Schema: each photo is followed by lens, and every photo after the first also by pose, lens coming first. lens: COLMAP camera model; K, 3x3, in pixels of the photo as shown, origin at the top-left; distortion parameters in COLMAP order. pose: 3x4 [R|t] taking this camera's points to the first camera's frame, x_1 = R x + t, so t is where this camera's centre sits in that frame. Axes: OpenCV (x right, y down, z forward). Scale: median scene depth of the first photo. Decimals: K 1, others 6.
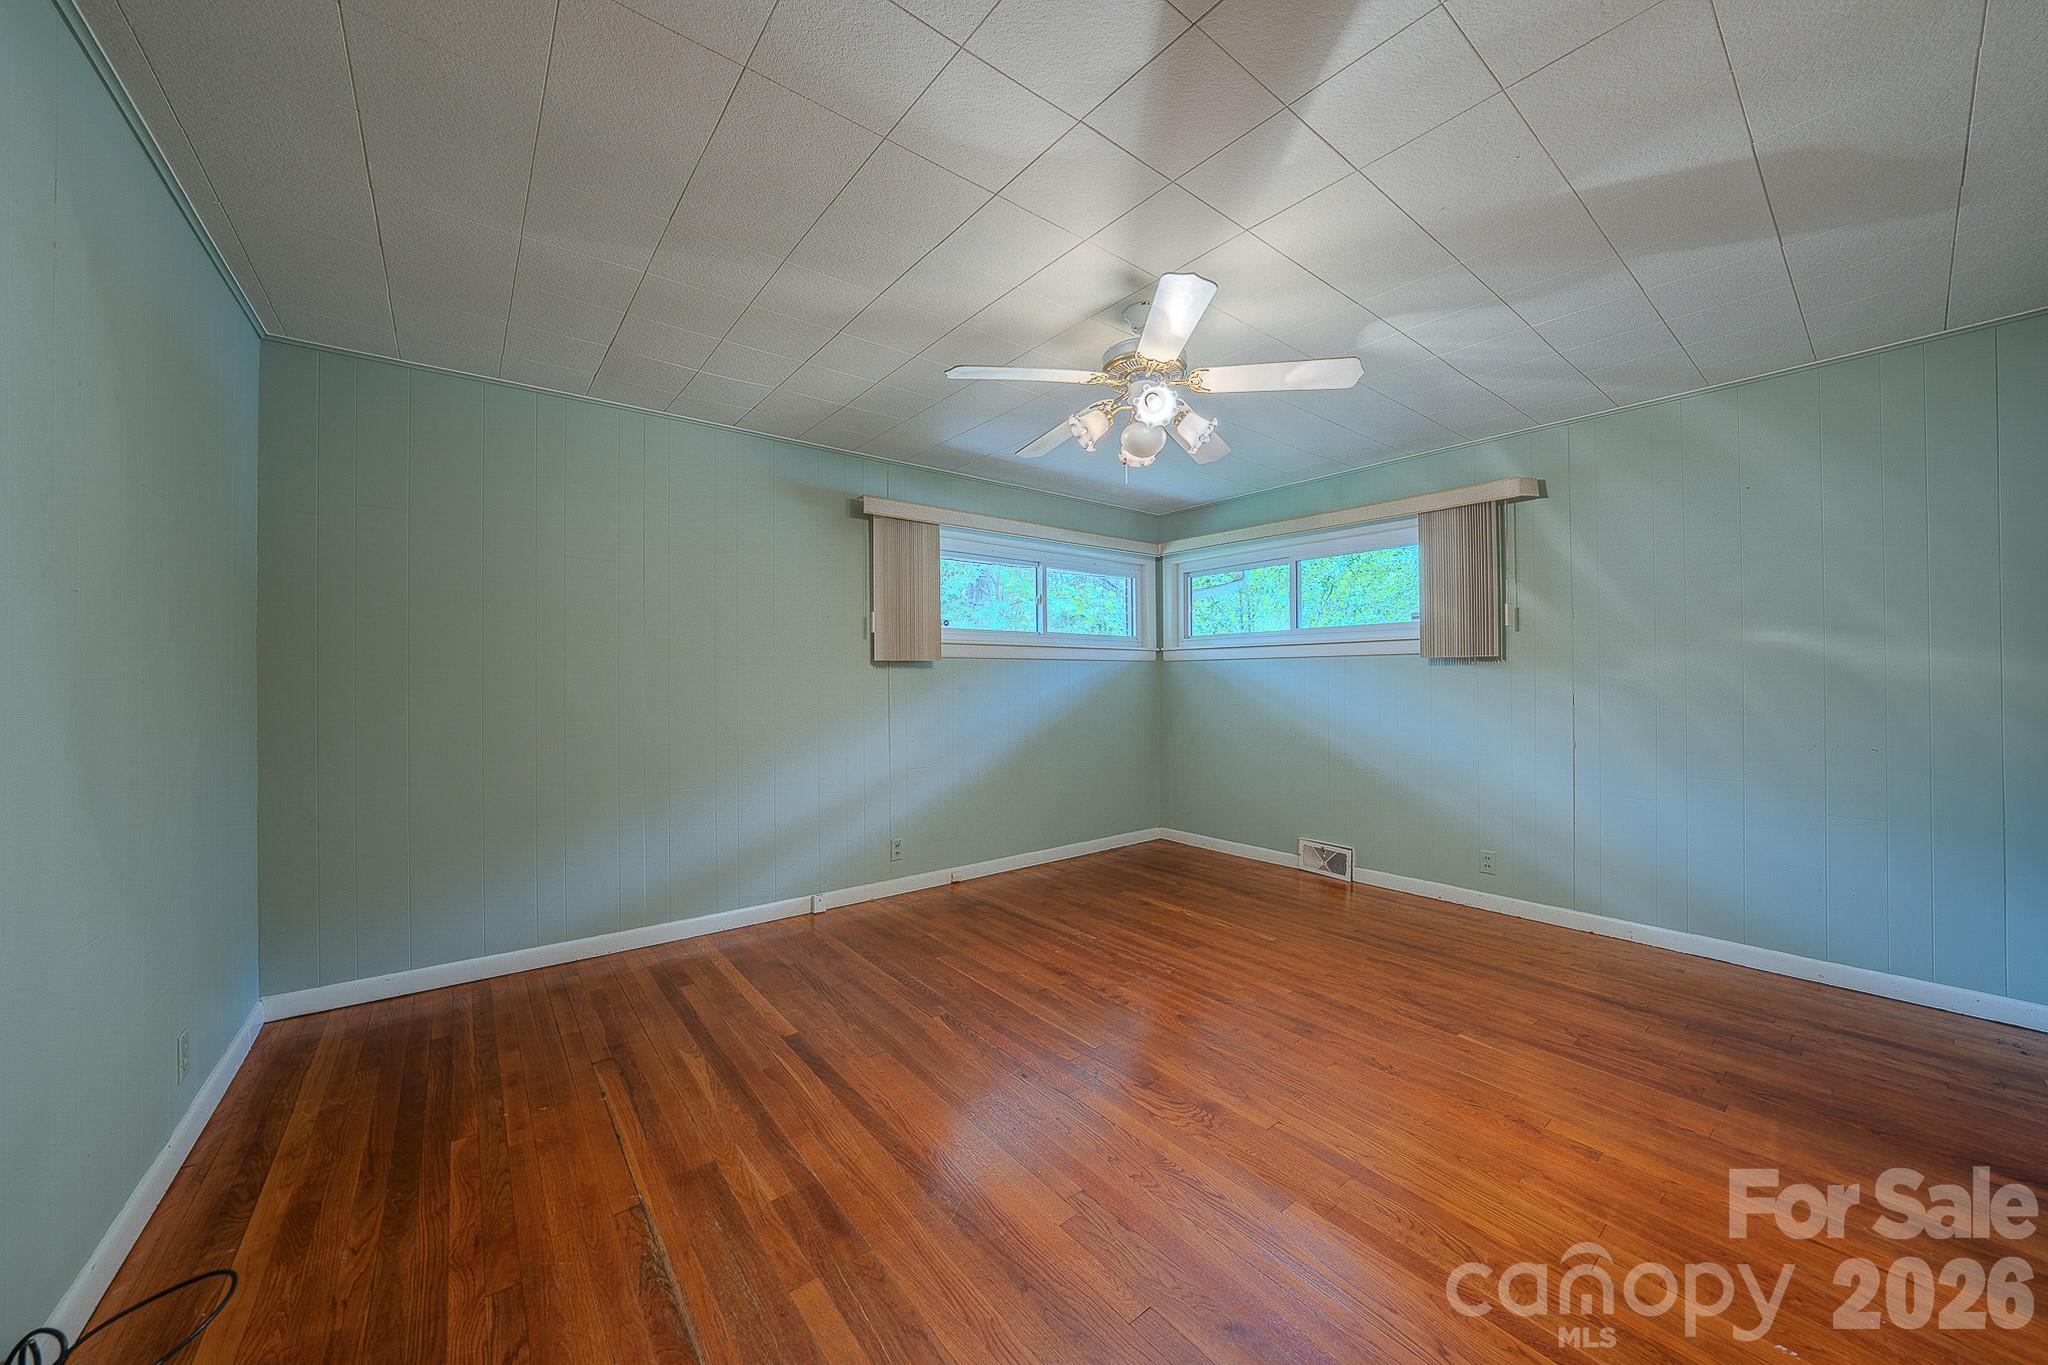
lens RADIAL K [[717.4, 0, 1023.7], [0, 717.4, 672.2], [0, 0, 1]] dist [-0.028950, 0.006742]
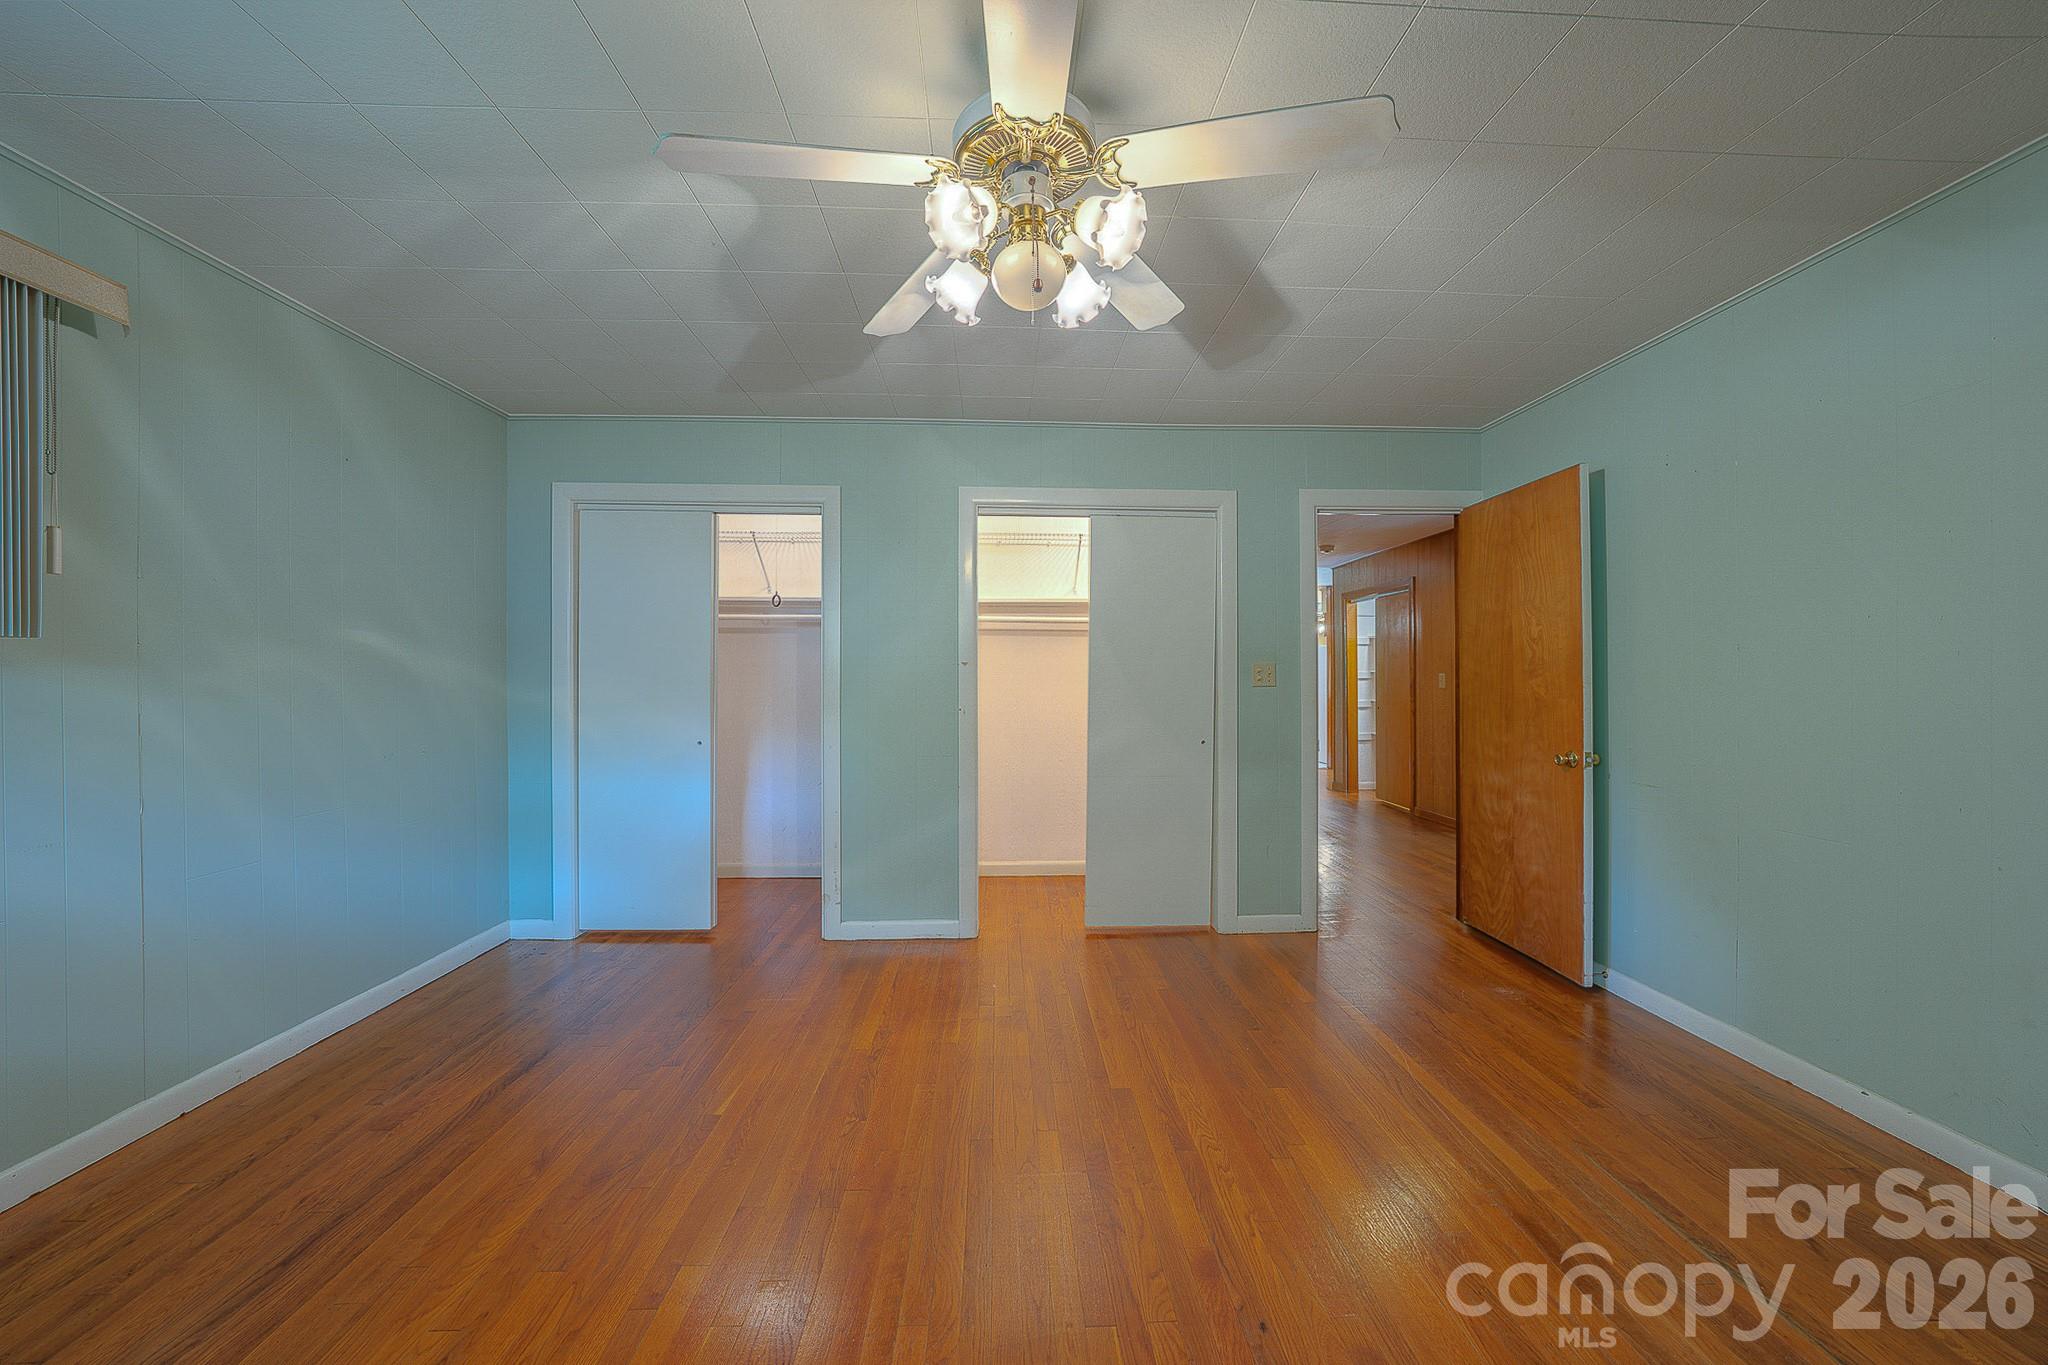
lens RADIAL K [[717.4, 0, 1023.7], [0, 717.4, 672.2], [0, 0, 1]] dist [-0.028950, 0.006742]
pose [[-0.813675, 0.007146, 0.581276, -0.148533], [-0.001396, 0.999898, -0.014246, -0.000113], [-0.581318, -0.012403, -0.813582, 1.289821]]
